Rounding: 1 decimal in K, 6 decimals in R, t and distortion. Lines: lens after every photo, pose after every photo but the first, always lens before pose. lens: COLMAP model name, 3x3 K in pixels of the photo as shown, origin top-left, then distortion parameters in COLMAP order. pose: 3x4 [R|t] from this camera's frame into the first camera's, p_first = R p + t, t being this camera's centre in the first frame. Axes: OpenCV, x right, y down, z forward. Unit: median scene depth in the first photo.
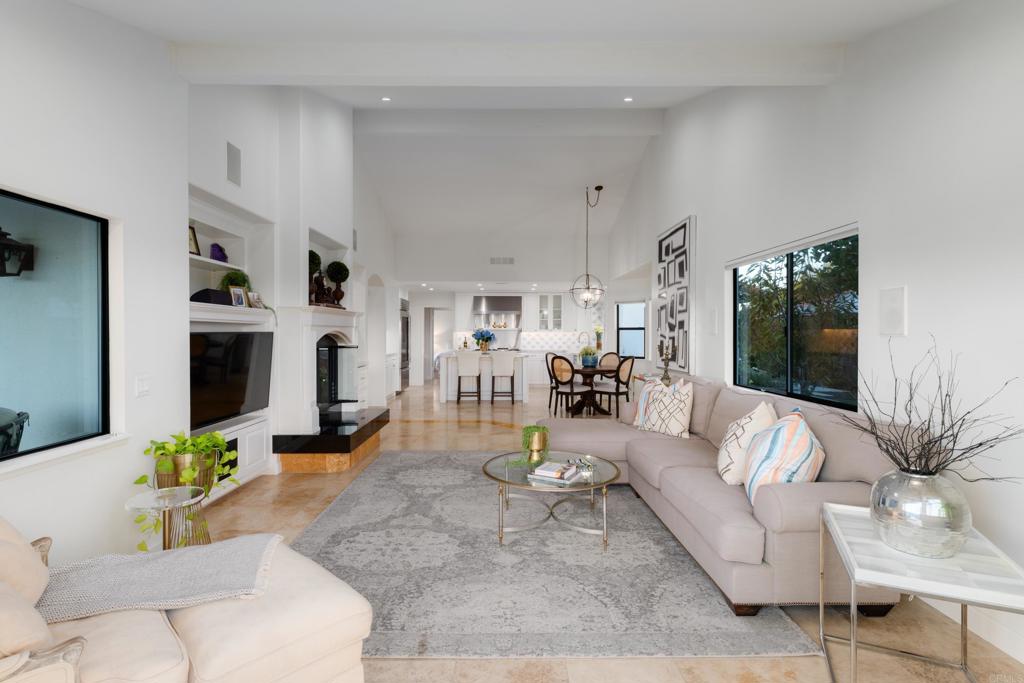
lens RADIAL K [[519.1, 0, 512.0], [0, 519.1, 341.5], [0, 0, 1]] dist [-0.000015, -0.000009]
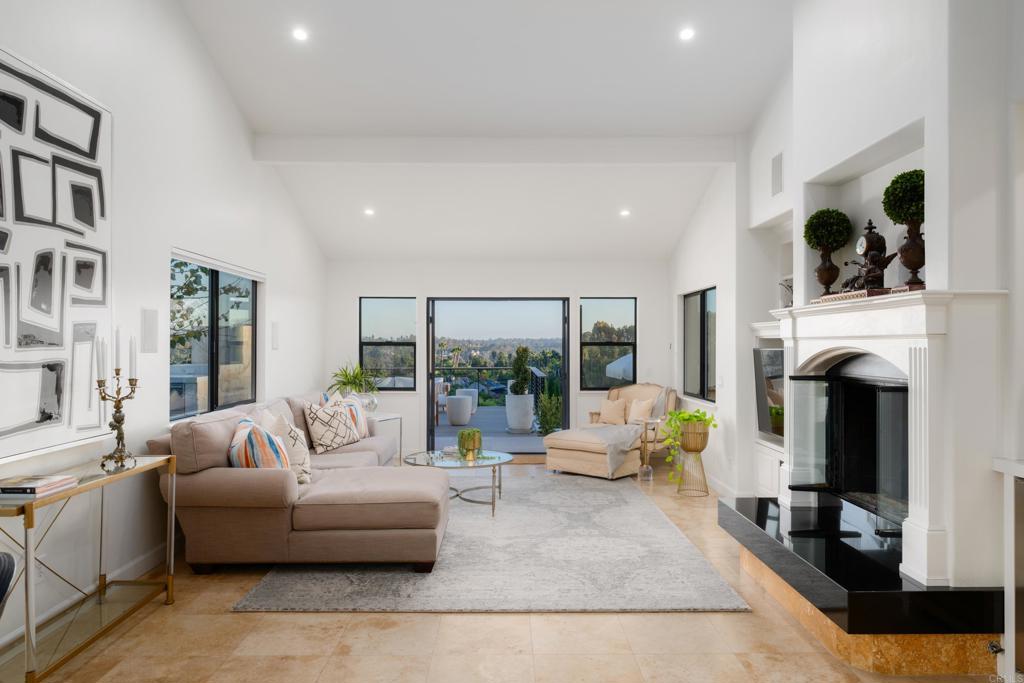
lens RADIAL K [[674.5, 0, 512.0], [0, 674.5, 341.5], [0, 0, 1]] dist [-0.001553, -0.001398]
pose [[-0.999977, -0.001774, 0.006490, -0.020707], [-0.001697, 0.999927, 0.011974, -0.018418], [-0.006510, 0.011963, -0.999907, 0.900089]]
